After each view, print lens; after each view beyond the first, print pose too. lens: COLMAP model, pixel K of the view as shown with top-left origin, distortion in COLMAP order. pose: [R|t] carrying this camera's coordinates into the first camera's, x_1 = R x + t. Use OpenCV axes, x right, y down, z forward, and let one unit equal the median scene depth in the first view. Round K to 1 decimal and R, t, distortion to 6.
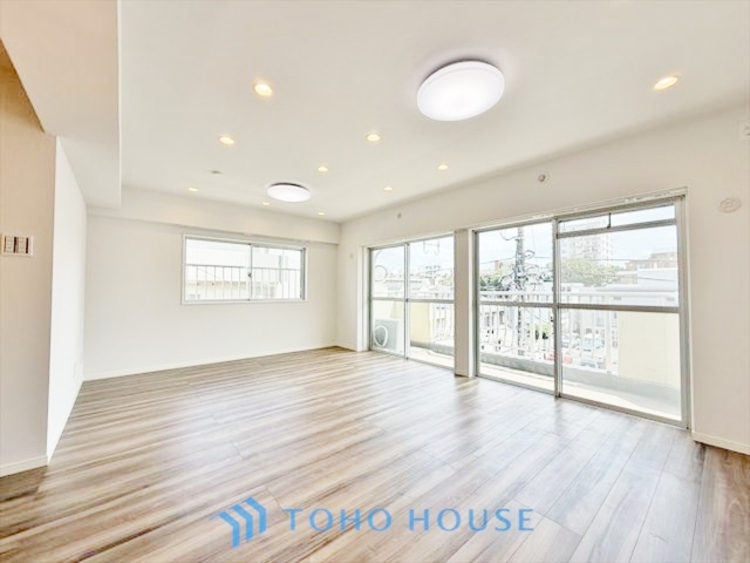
lens RADIAL K [[298.9, 0, 375.0], [0, 298.9, 281.5], [0, 0, 1]] dist [-0.000601, -0.000001]
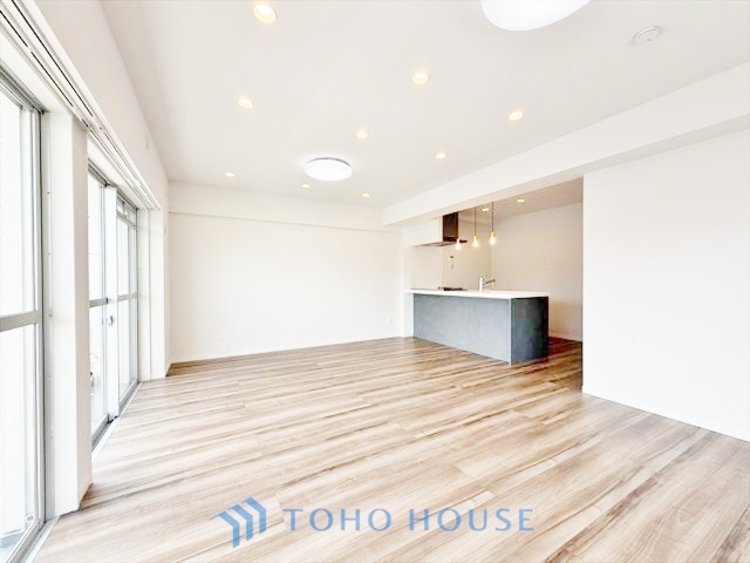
lens RADIAL K [[298.9, 0, 375.0], [0, 298.9, 281.5], [0, 0, 1]] dist [-0.000601, -0.000001]
pose [[-0.981739, 0.001033, 0.190232, -0.150067], [-0.002637, 0.999815, -0.019041, 0.033536], [-0.190216, -0.019195, -0.981555, 1.217798]]
